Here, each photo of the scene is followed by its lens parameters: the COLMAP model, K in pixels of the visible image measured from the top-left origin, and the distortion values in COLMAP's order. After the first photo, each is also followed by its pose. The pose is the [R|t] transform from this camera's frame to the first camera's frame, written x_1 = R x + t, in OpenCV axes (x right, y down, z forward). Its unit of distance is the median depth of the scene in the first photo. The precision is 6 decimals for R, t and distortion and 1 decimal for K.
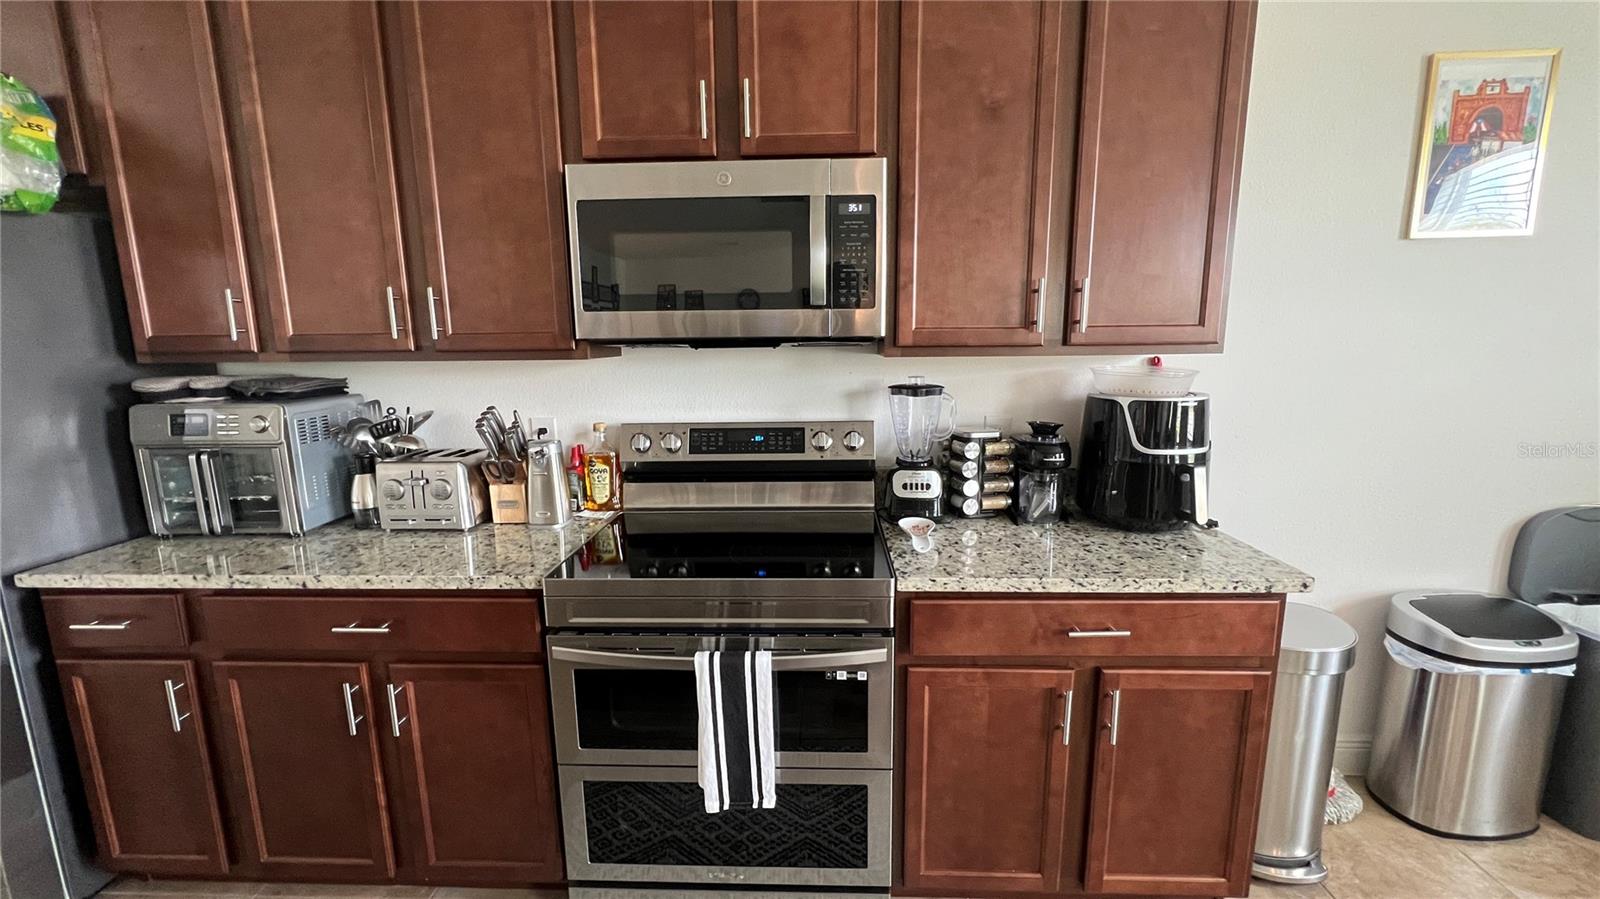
lens RADIAL K [[646.5, 0, 807.3], [0, 646.5, 463.6], [0, 0, 1]] dist [0.001832, 0.000073]
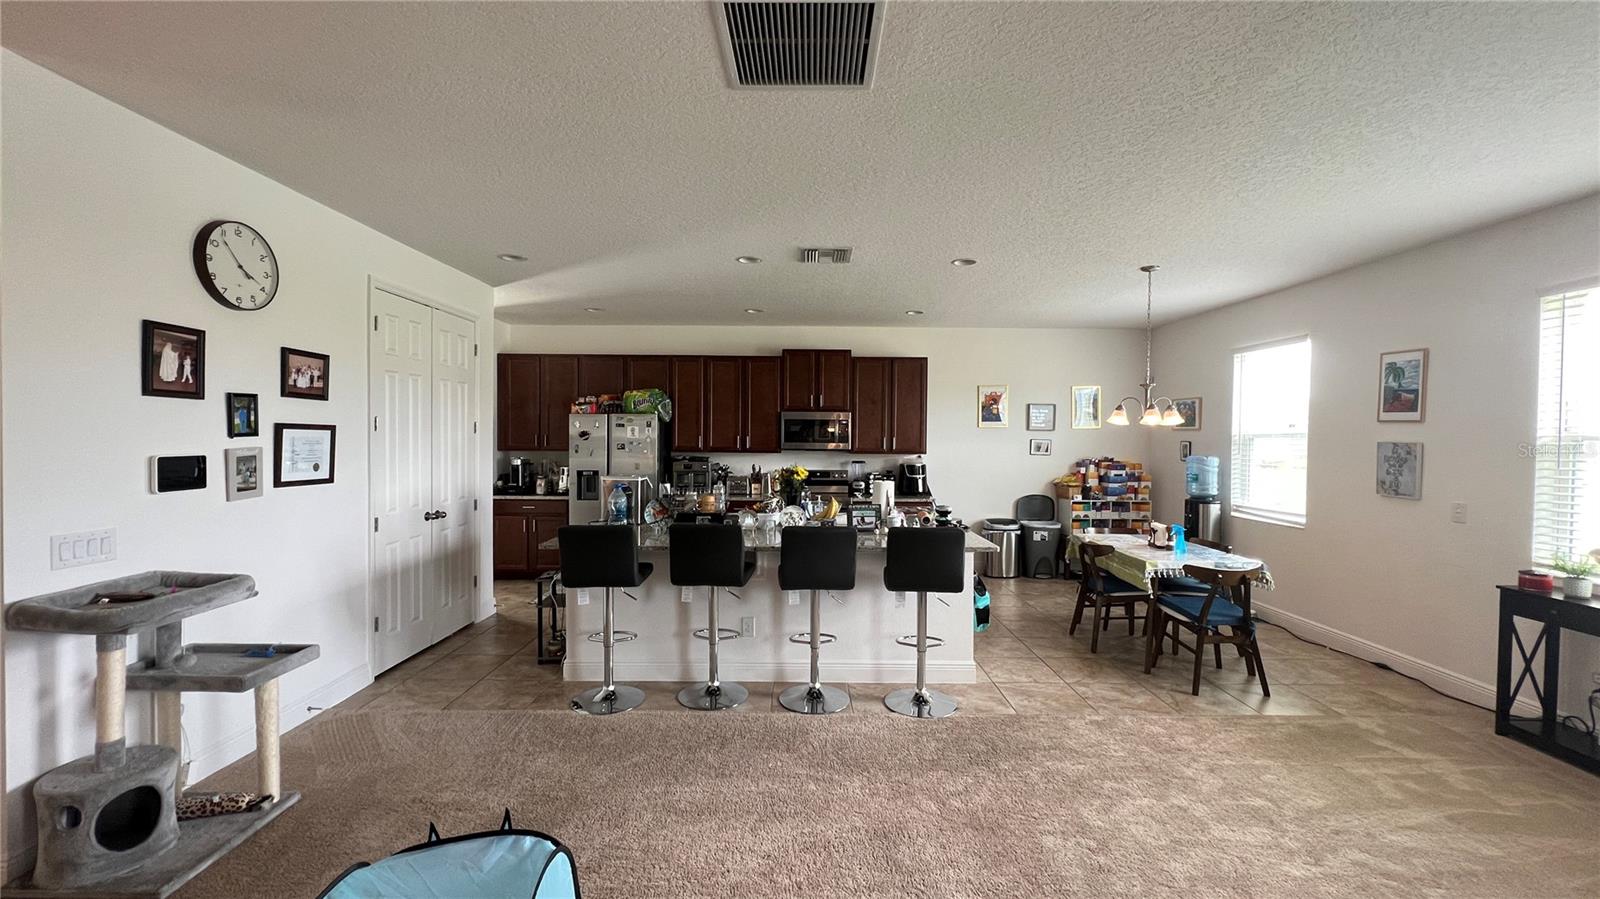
lens RADIAL K [[646.5, 0, 797.6], [0, 646.5, 450.1], [0, 0, 1]] dist [0.001832, 0.000073]
pose [[0.999316, 0.016010, 0.033334, -0.354192], [-0.010085, 0.985241, -0.170875, 0.515405], [-0.035578, 0.170422, 0.984729, -3.025541]]
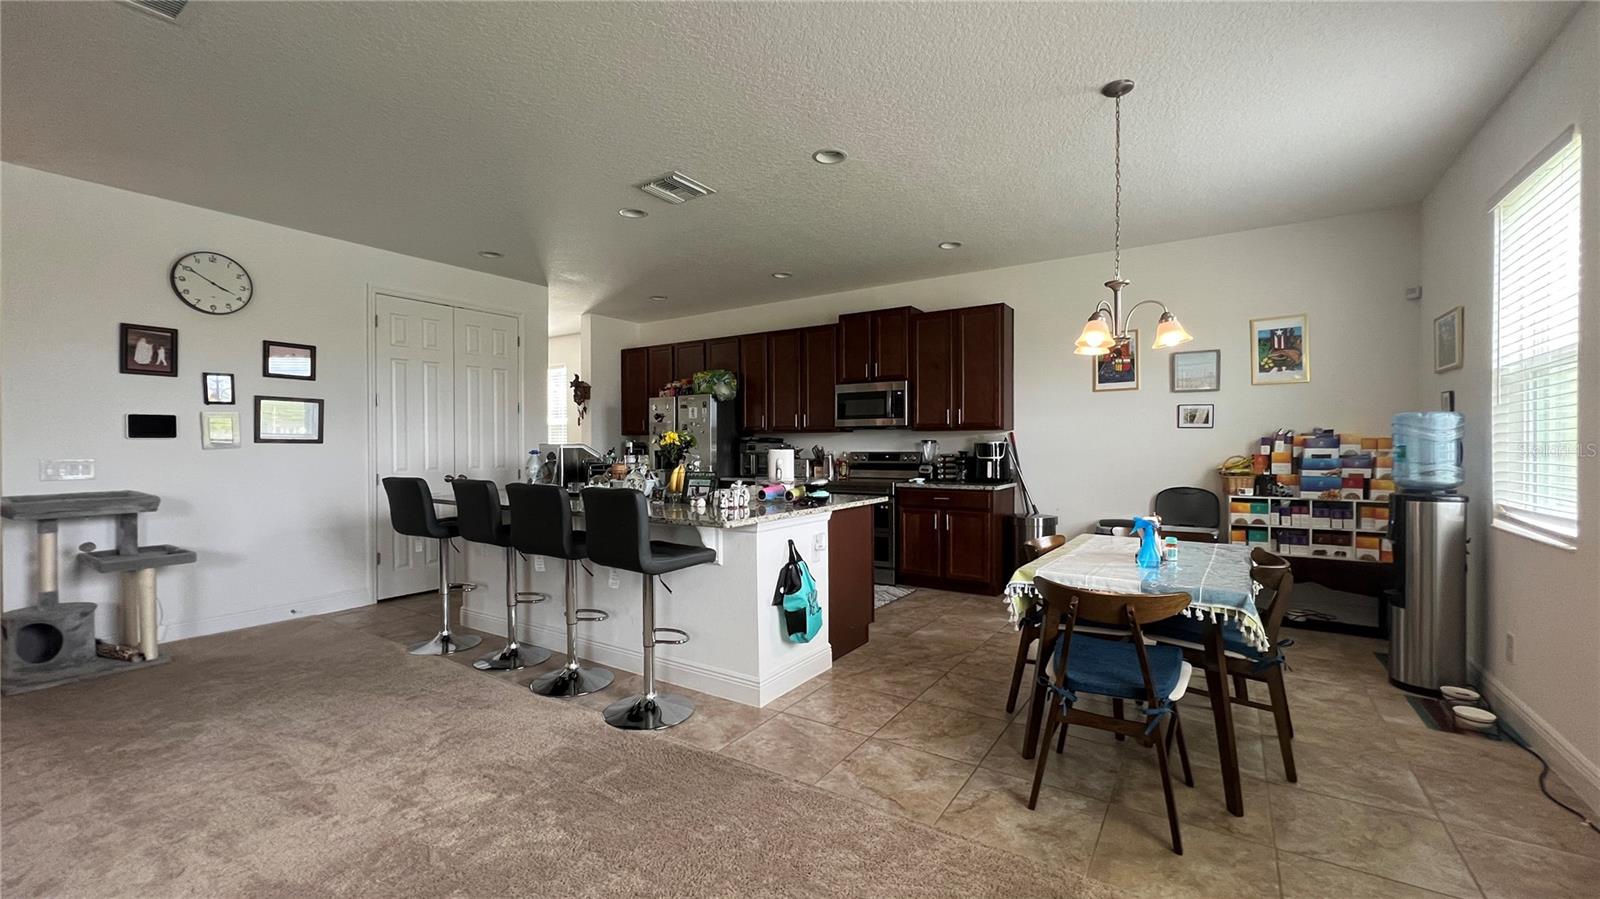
lens RADIAL K [[646.5, 0, 799.2], [0, 646.5, 450.9], [0, 0, 1]] dist [0.001832, 0.000073]
pose [[0.849889, 0.010933, -0.526848, 1.378231], [-0.104785, 0.983326, -0.148629, 0.504913], [0.516439, 0.181524, 0.836863, -2.143111]]
